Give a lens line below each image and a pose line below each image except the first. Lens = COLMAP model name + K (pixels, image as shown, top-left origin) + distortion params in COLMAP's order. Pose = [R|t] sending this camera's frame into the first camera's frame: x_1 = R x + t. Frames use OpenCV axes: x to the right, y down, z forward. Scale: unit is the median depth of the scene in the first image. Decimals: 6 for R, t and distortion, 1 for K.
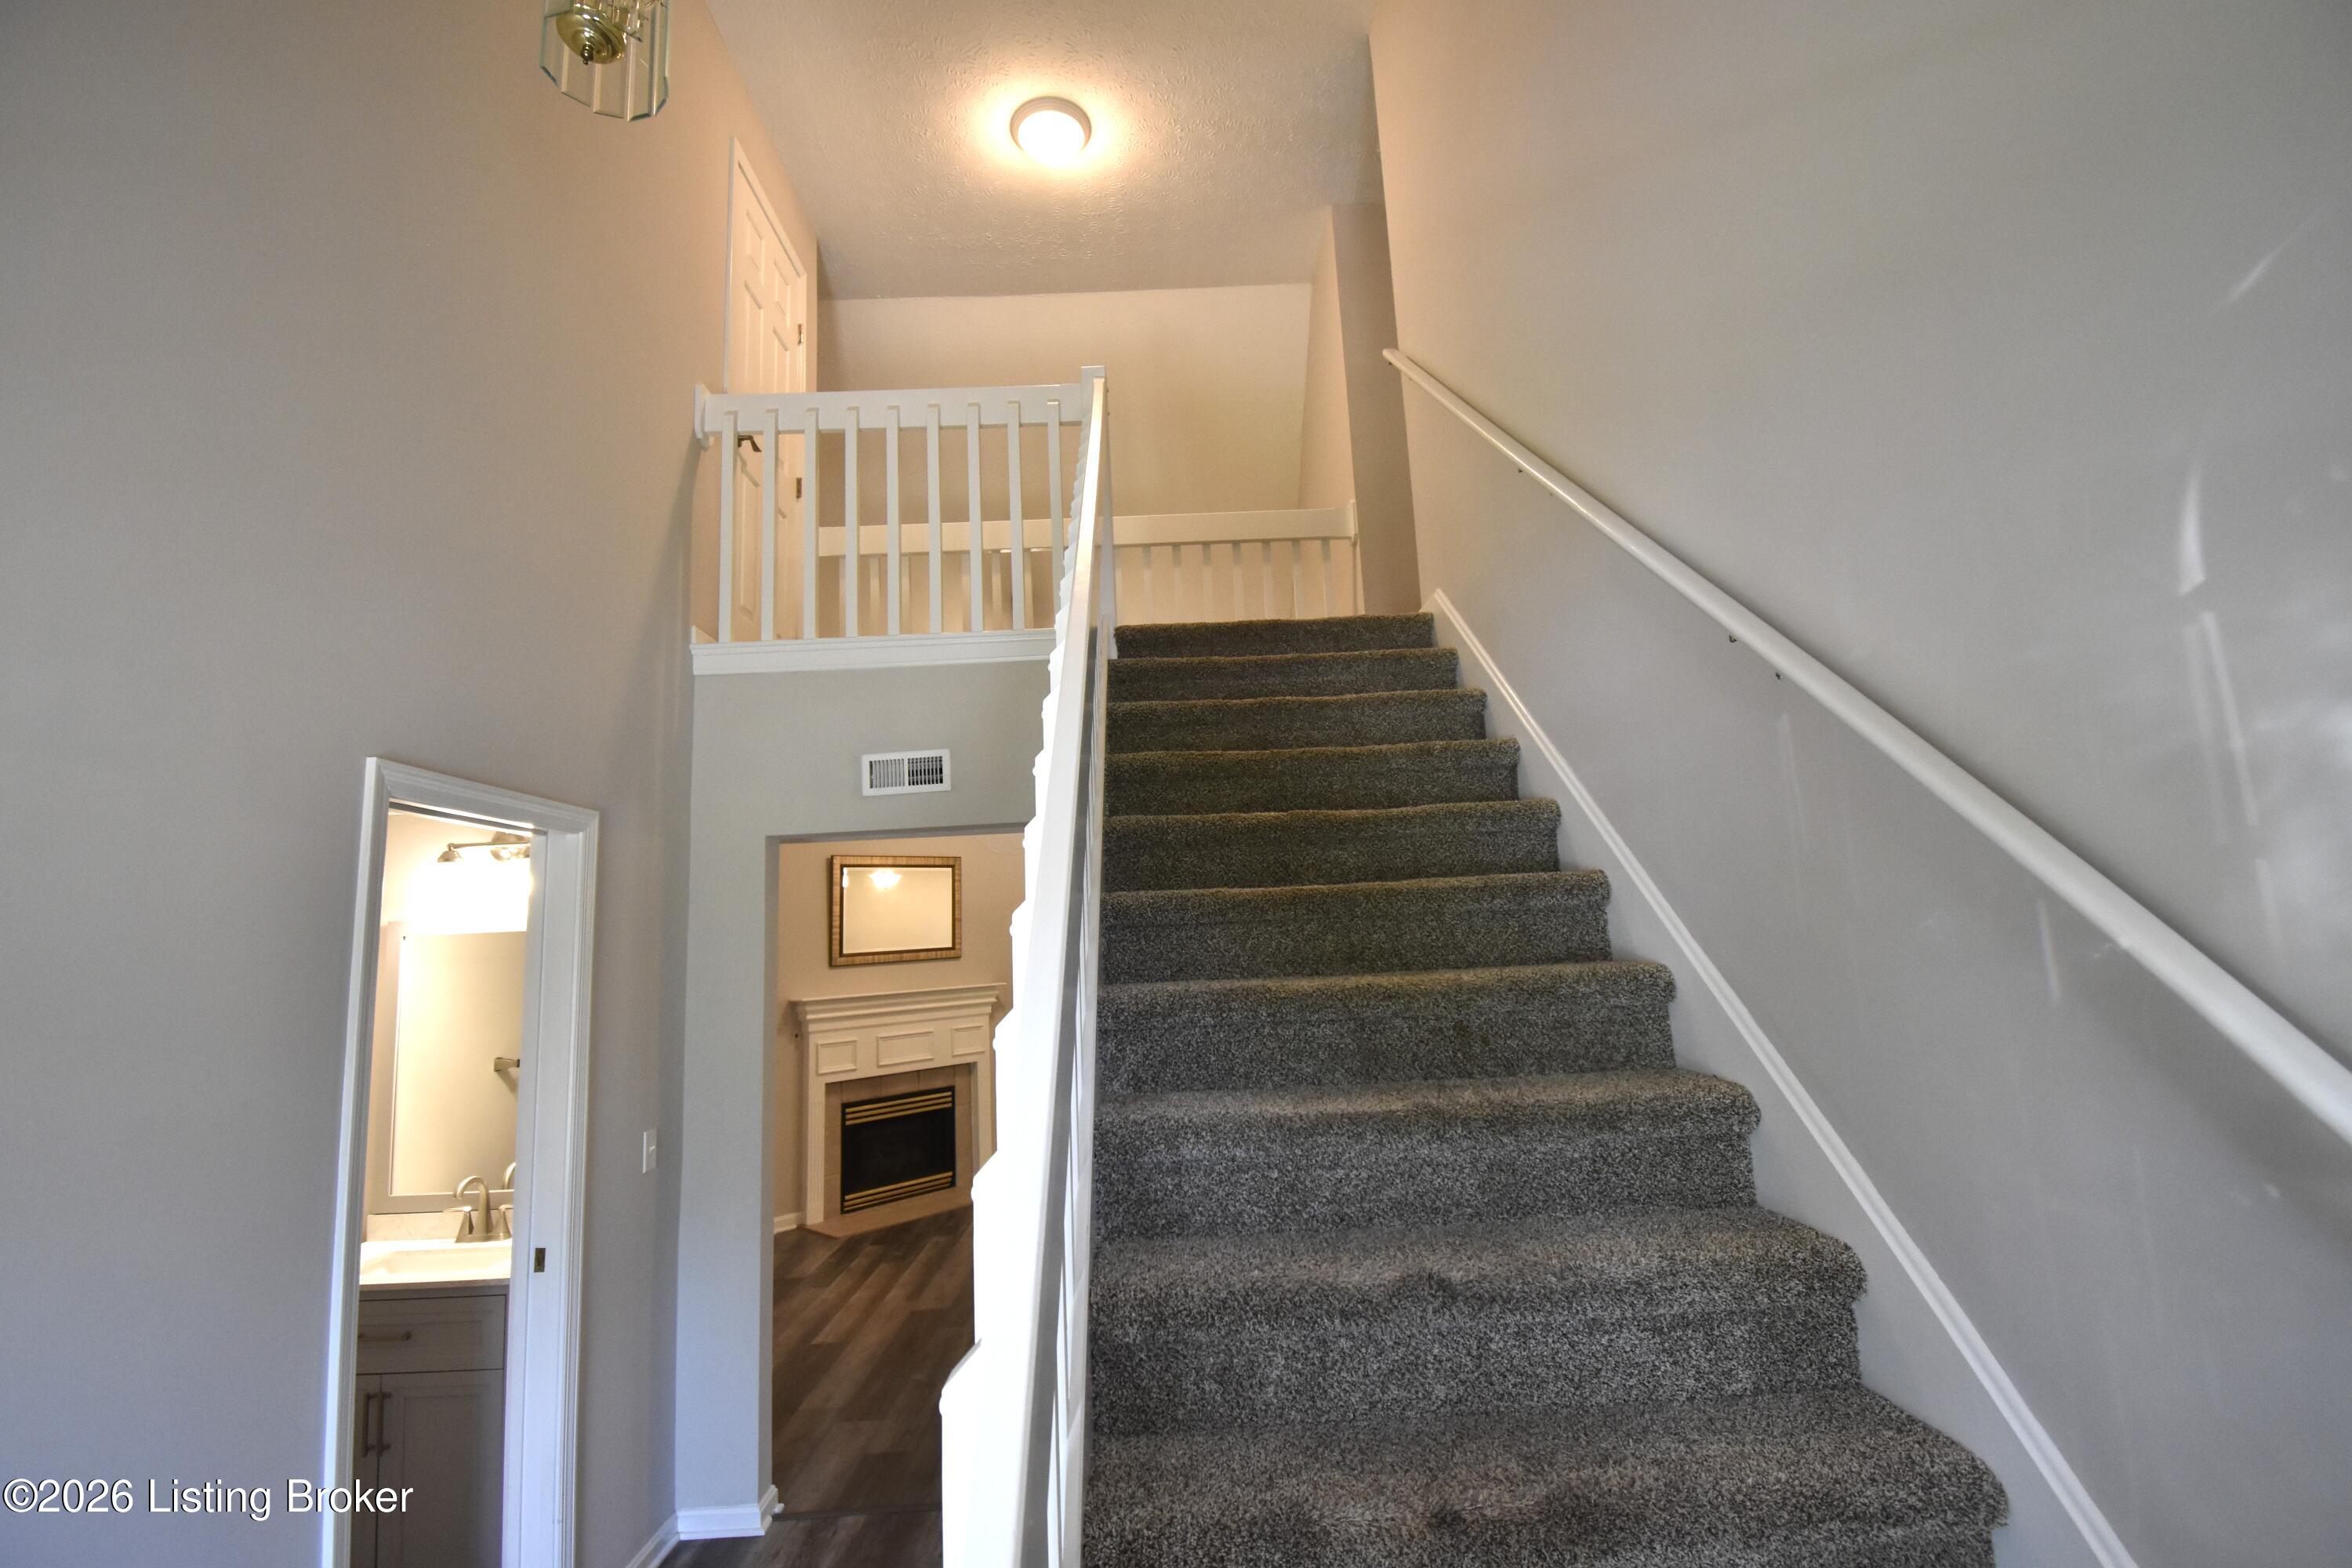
lens RADIAL K [[1040.2, 0, 1180.0], [0, 1040.2, 775.5], [0, 0, 1]] dist [0.007402, -0.020075]
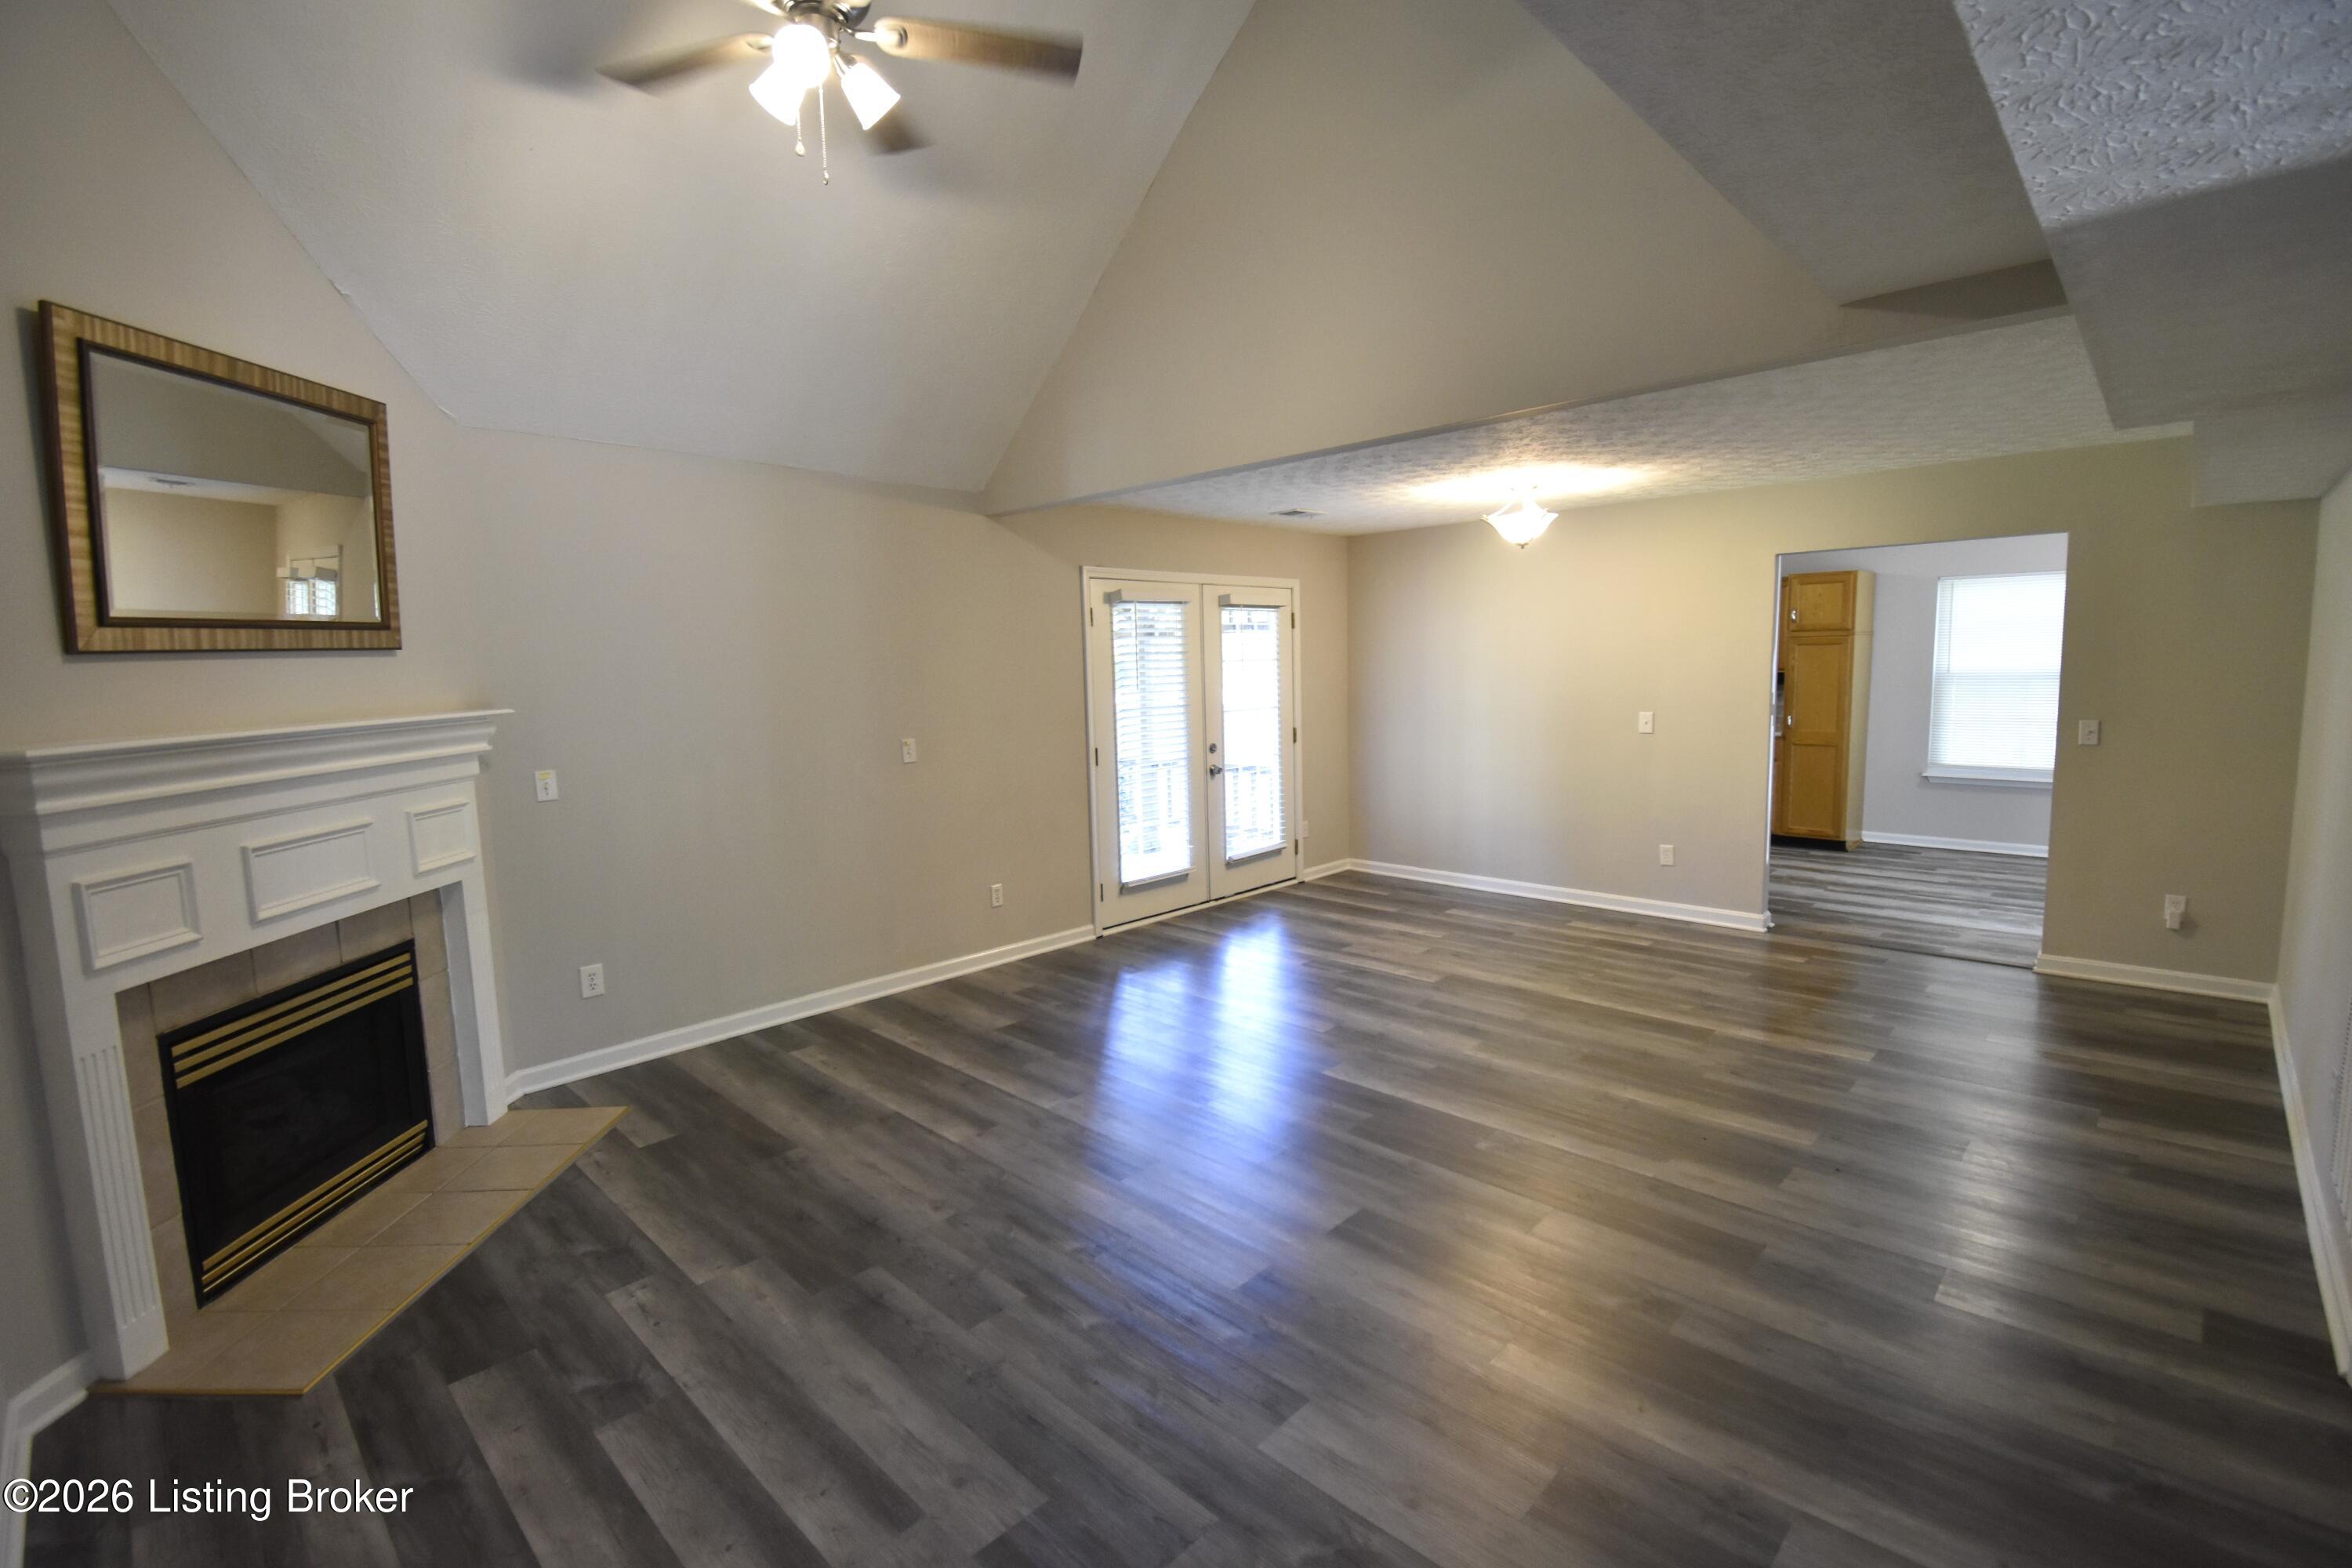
lens RADIAL K [[1040.2, 0, 1181.7], [0, 1040.2, 777.8], [0, 0, 1]] dist [0.007402, -0.020075]
pose [[0.706483, -0.045021, 0.706296, -0.315221], [-0.126785, 0.973779, 0.188889, 0.116398], [-0.696281, -0.222995, 0.682251, 0.527777]]
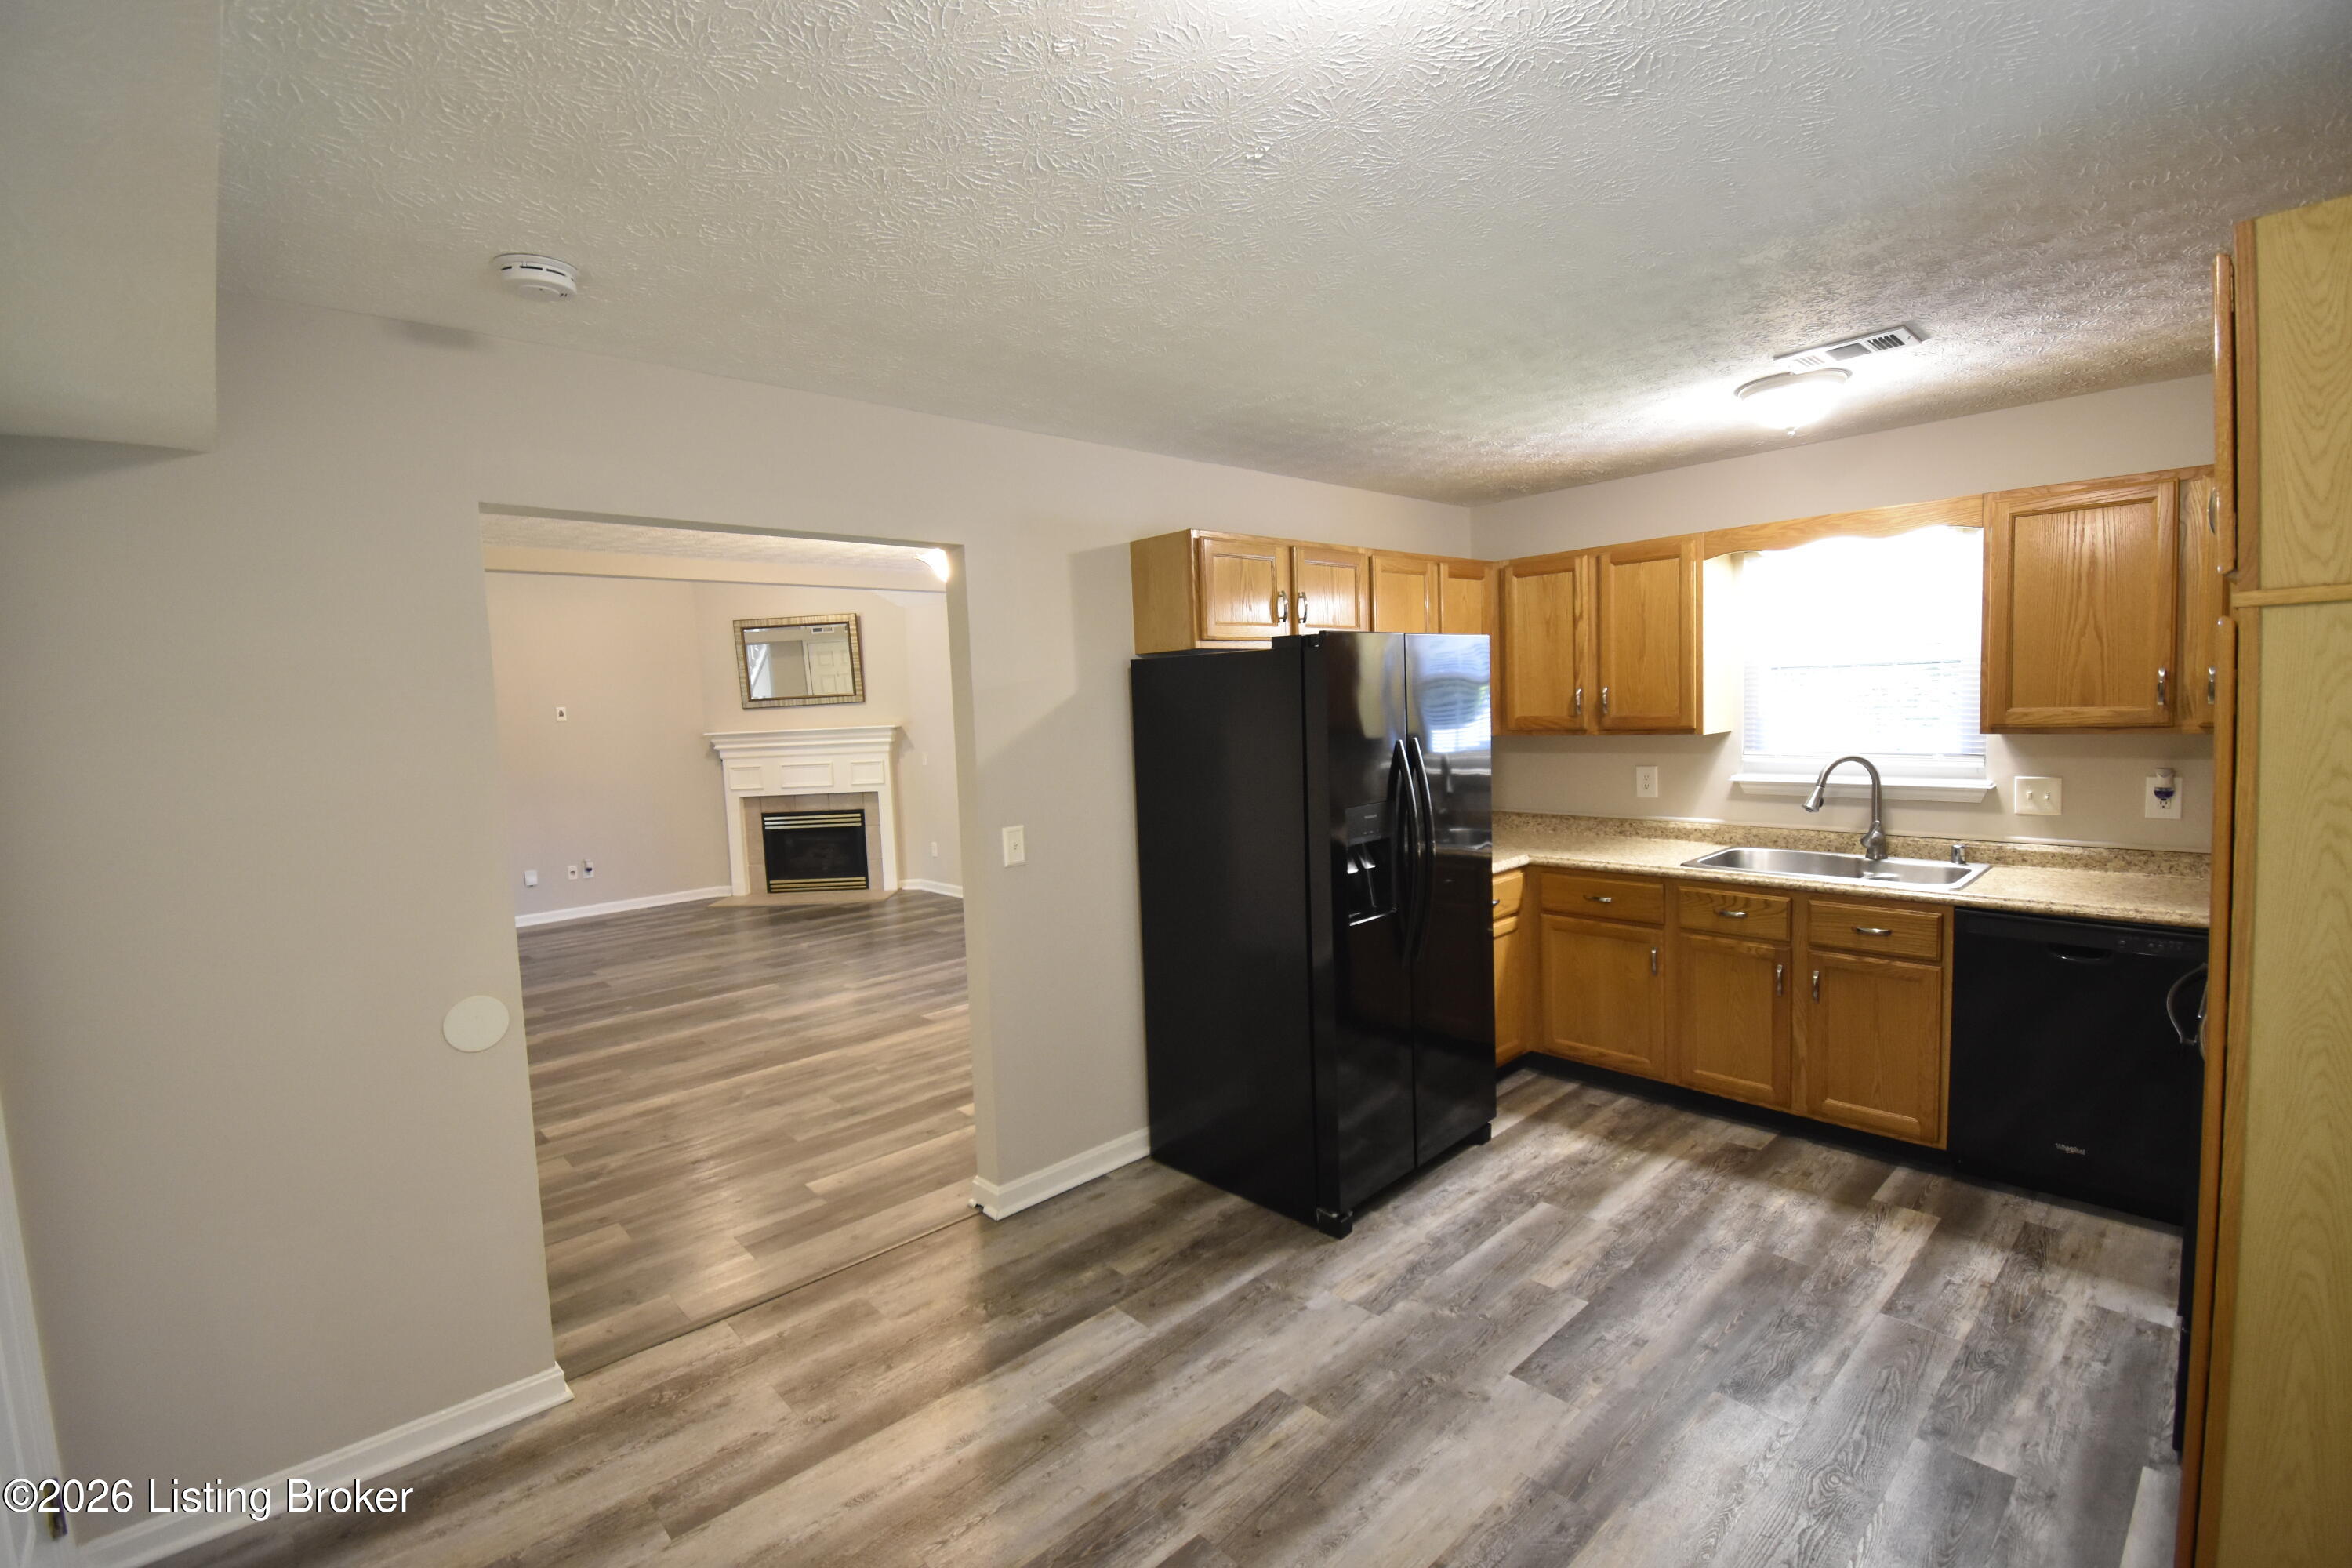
lens RADIAL K [[1040.2, 0, 1184.5], [0, 1040.2, 779.6], [0, 0, 1]] dist [0.007402, -0.020075]
pose [[0.670827, 0.080524, -0.737229, 0.959479], [0.126049, 0.967244, 0.220343, 0.055294], [0.730823, -0.240739, 0.638704, 0.557987]]
